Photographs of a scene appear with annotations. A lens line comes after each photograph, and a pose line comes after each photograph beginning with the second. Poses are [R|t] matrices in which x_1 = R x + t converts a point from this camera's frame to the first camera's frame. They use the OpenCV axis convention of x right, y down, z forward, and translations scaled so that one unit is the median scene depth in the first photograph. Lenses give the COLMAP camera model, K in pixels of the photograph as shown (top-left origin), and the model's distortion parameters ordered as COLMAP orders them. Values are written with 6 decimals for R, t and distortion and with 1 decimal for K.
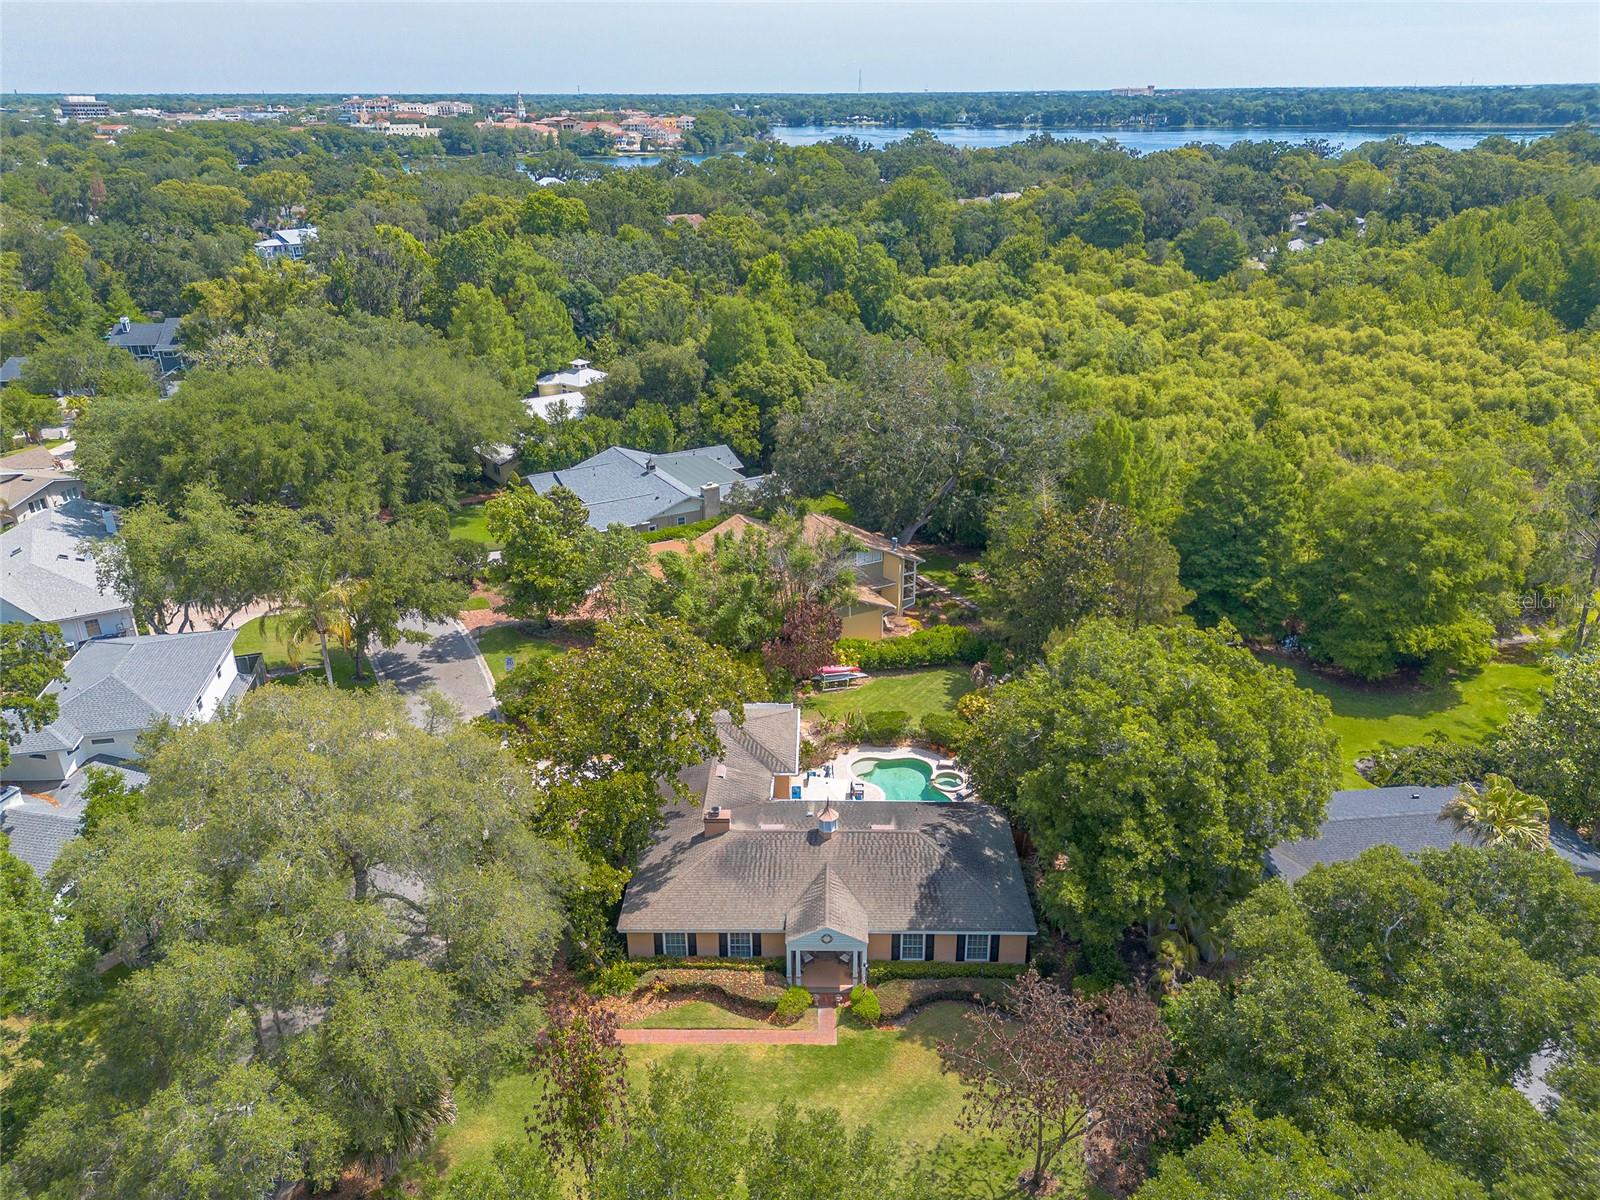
lens RADIAL K [[1125.0, 0, 805.3], [0, 1125.0, 606.9], [0, 0, 1]] dist [0.056260, -0.022277]
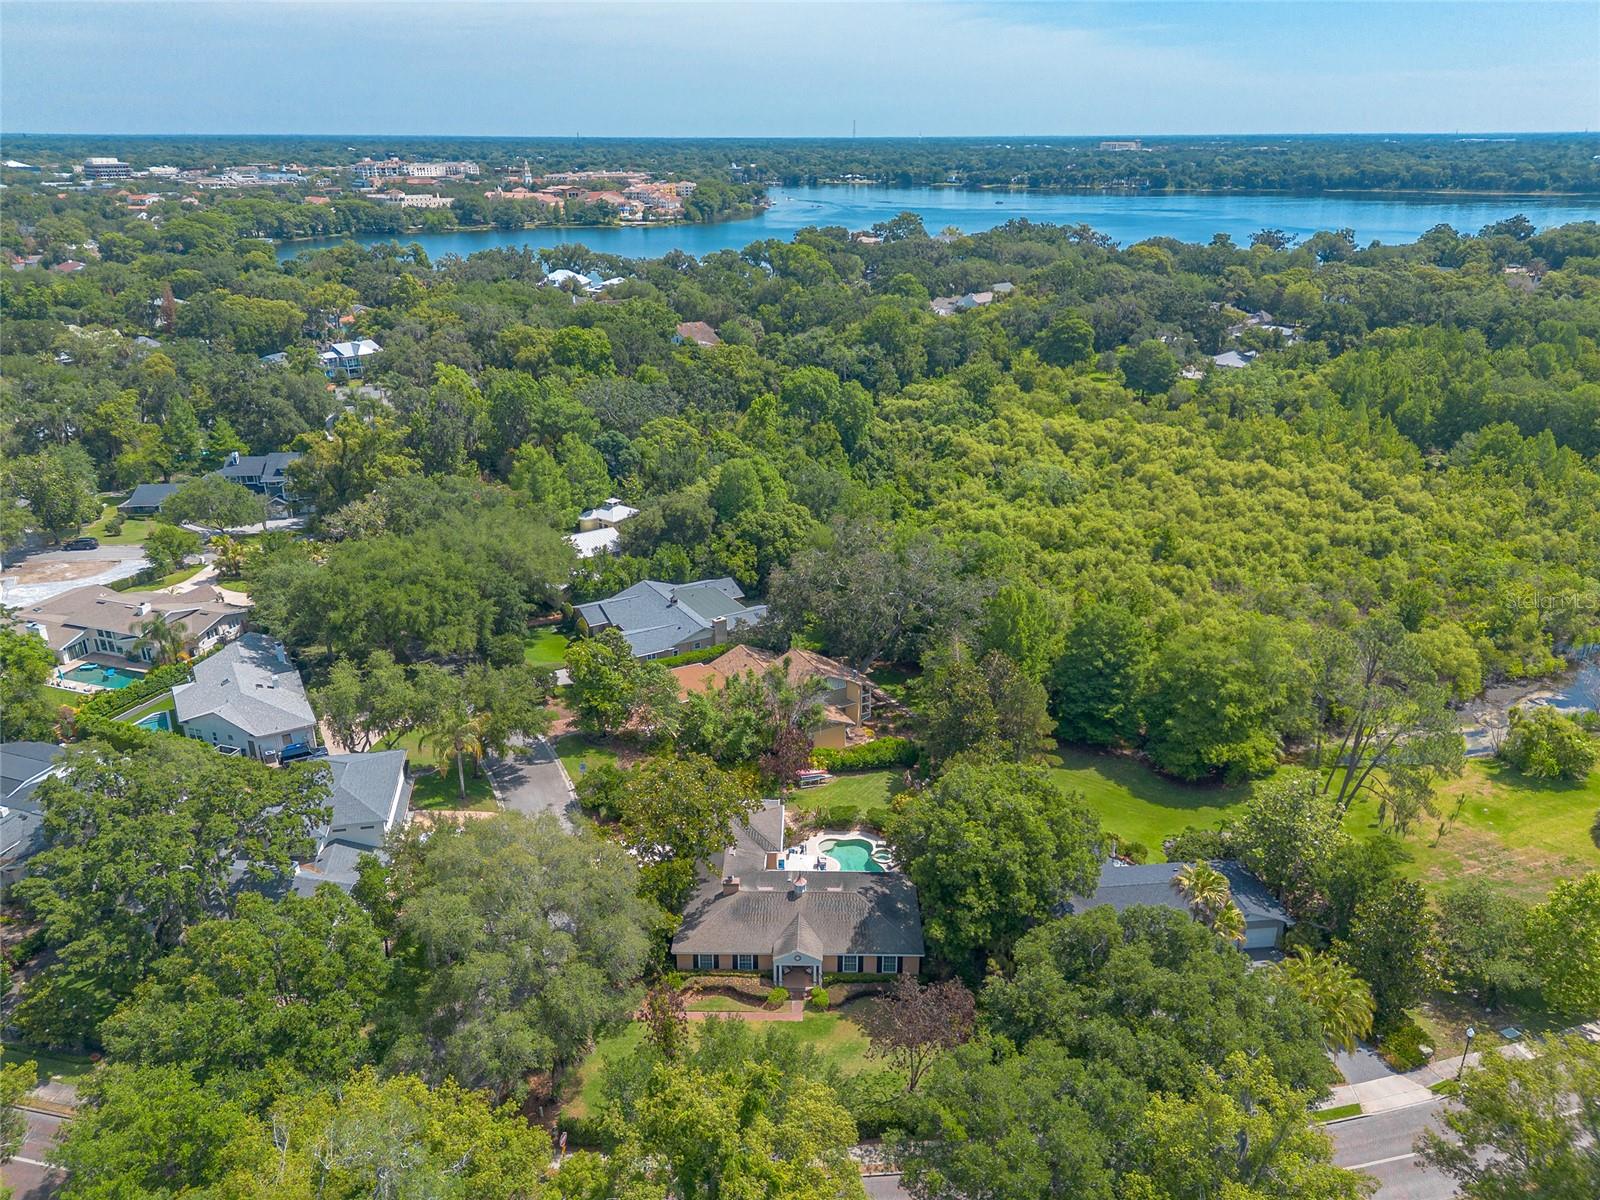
lens RADIAL K [[1151.5, 0, 800.0], [0, 1151.5, 600.0], [0, 0, 1]] dist [0.099827, -0.094788]
pose [[0.999984, 0.005497, 0.000991, 0.009451], [-0.005462, 0.999465, -0.032243, -0.095399], [-0.001167, 0.032237, 0.999480, -0.388482]]
